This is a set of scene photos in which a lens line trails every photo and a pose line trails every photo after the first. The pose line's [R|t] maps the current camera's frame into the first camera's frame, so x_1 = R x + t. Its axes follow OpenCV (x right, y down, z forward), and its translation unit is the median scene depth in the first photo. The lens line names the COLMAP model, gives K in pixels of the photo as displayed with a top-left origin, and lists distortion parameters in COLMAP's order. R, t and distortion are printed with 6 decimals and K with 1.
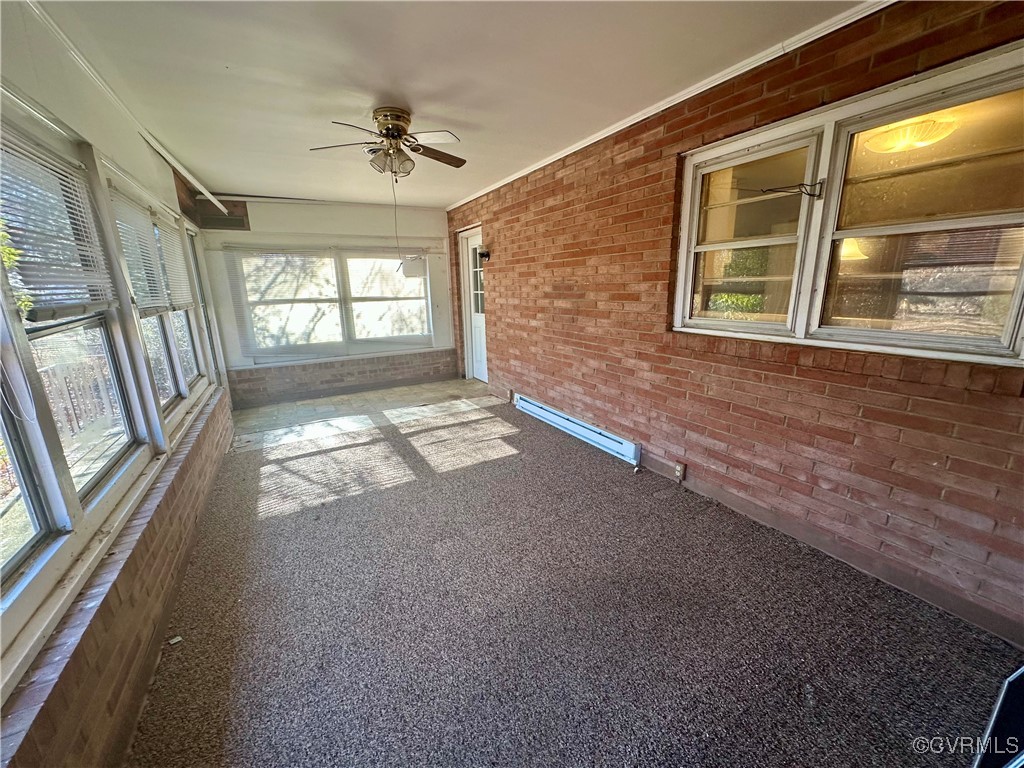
lens RADIAL K [[409.3, 0, 512.7], [0, 409.3, 382.7], [0, 0, 1]] dist [-0.001161, 0.000036]
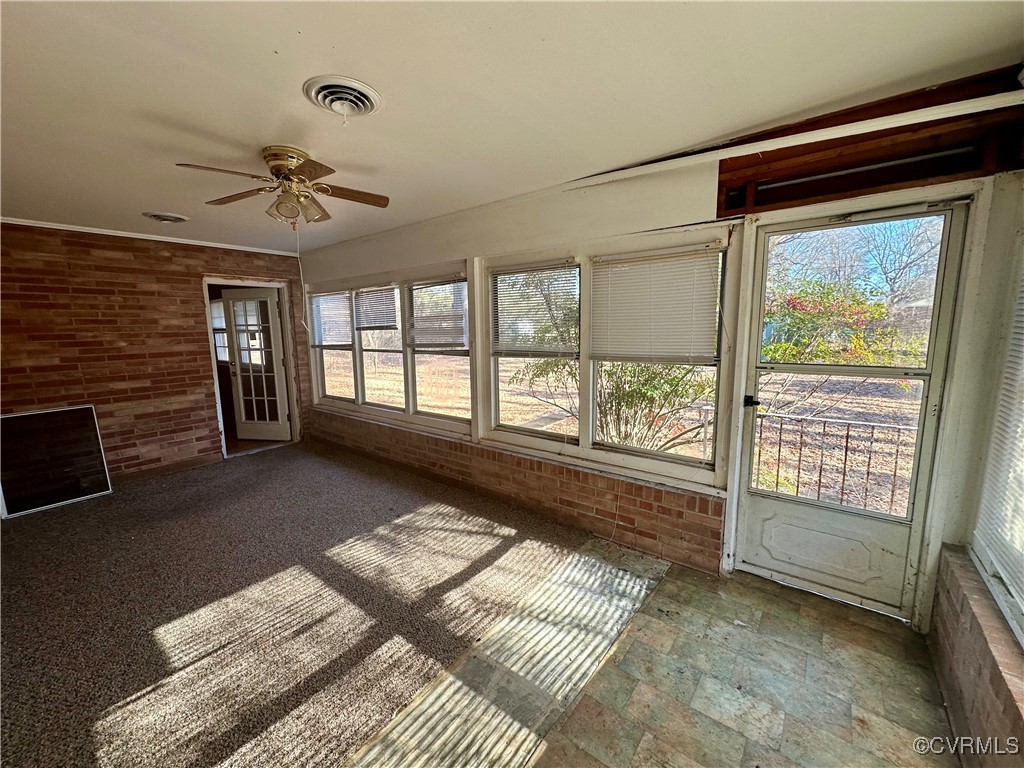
lens RADIAL K [[409.3, 0, 512.7], [0, 409.3, 382.7], [0, 0, 1]] dist [-0.001161, 0.000036]
pose [[-0.918061, 0.091334, -0.385774, -0.260940], [-0.057579, 0.932061, 0.357696, -0.398099], [0.392235, 0.350599, -0.850430, 1.539717]]
